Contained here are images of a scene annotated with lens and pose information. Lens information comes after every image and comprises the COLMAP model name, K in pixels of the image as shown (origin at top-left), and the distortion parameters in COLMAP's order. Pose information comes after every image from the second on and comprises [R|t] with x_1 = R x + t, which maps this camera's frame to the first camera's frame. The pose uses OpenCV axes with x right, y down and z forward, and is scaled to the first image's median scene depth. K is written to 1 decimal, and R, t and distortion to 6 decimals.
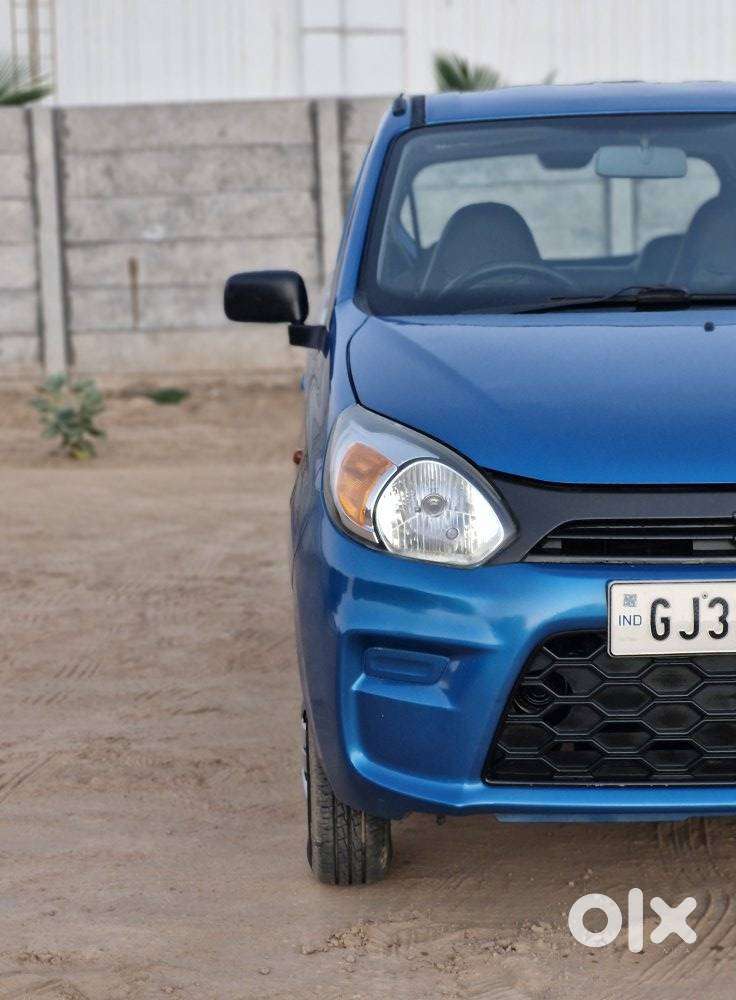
lens RADIAL K [[2281.2, 0, 341.8], [0, 2281.2, 463.3], [0, 0, 1]] dist [-0.301106, 4.813168]
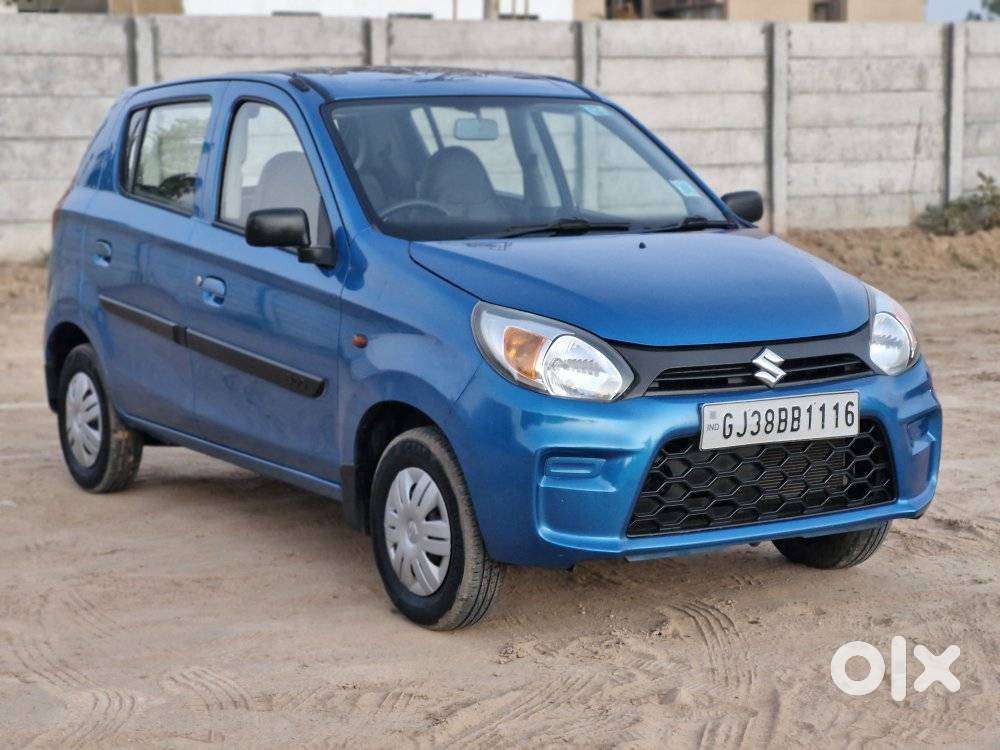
lens RADIAL K [[2250.1, 0, 500.0], [0, 2250.1, 375.0], [0, 0, 1]] dist [-0.213705, 3.392259]
pose [[0.845707, -0.048043, 0.531481, -0.790936], [0.044079, 0.998825, 0.020149, -0.007408], [-0.531825, 0.006387, 0.846830, -0.266621]]
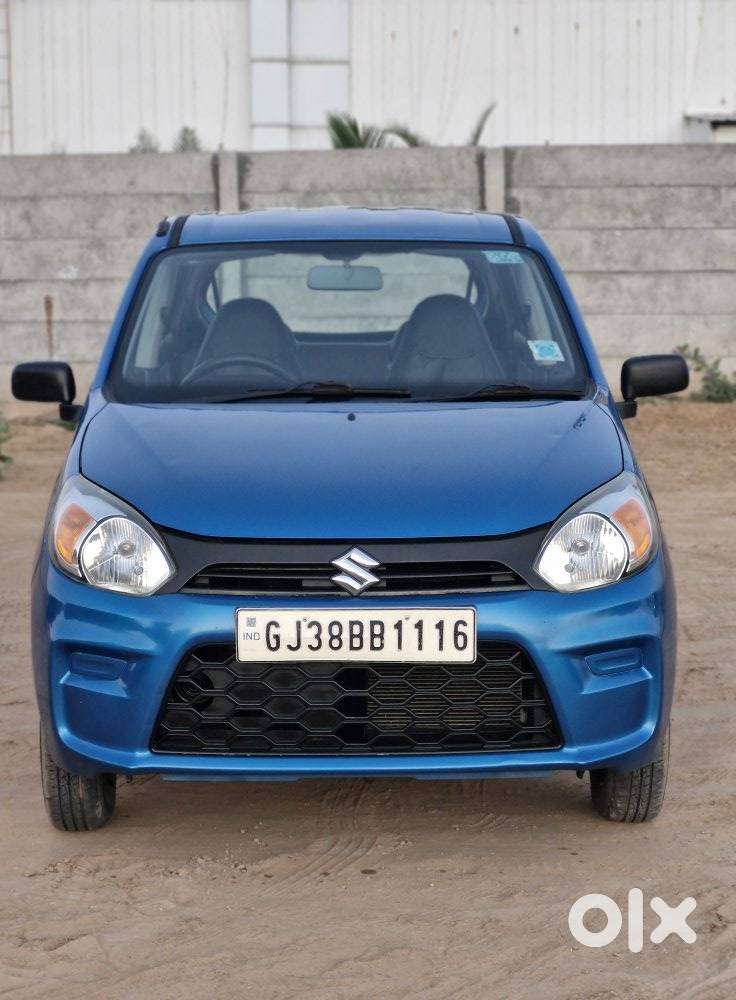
lens RADIAL K [[2281.2, 0, 341.8], [0, 2281.2, 463.3], [0, 0, 1]] dist [-0.301106, 4.813168]
pose [[0.999824, 0.014436, 0.011991, 0.150468], [-0.014380, 0.999885, -0.004717, -0.028633], [-0.012058, 0.004544, 0.999917, -0.365258]]
